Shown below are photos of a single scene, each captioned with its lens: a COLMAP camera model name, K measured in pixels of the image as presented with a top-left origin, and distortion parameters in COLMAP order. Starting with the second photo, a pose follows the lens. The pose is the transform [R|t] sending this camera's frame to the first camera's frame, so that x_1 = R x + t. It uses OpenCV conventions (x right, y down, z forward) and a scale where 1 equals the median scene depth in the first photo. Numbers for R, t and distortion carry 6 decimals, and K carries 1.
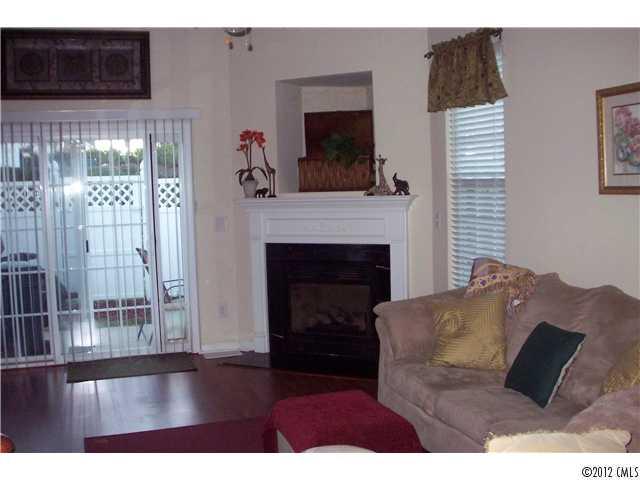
lens RADIAL K [[777.0, 0, 319.5], [0, 777.0, 240.9], [0, 0, 1]] dist [-0.109110, 0.000000]
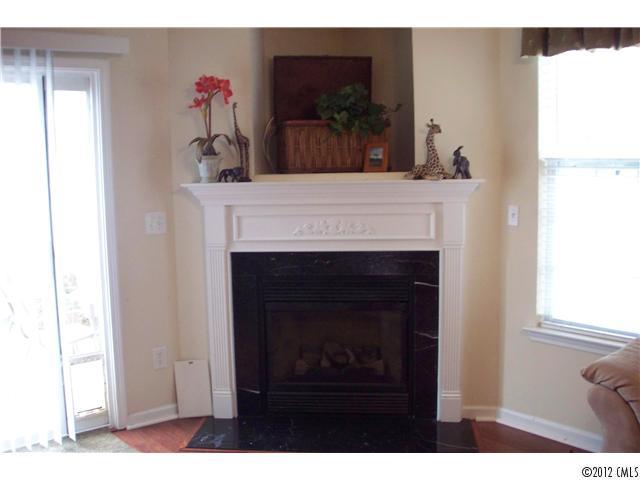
lens RADIAL K [[777.0, 0, 320.4], [0, 777.0, 239.6], [0, 0, 1]] dist [-0.109110, 0.000000]
pose [[0.941722, -0.032336, 0.334834, -0.220506], [0.020479, 0.999034, 0.038884, -0.031791], [-0.335768, -0.029761, 0.941475, 0.371414]]
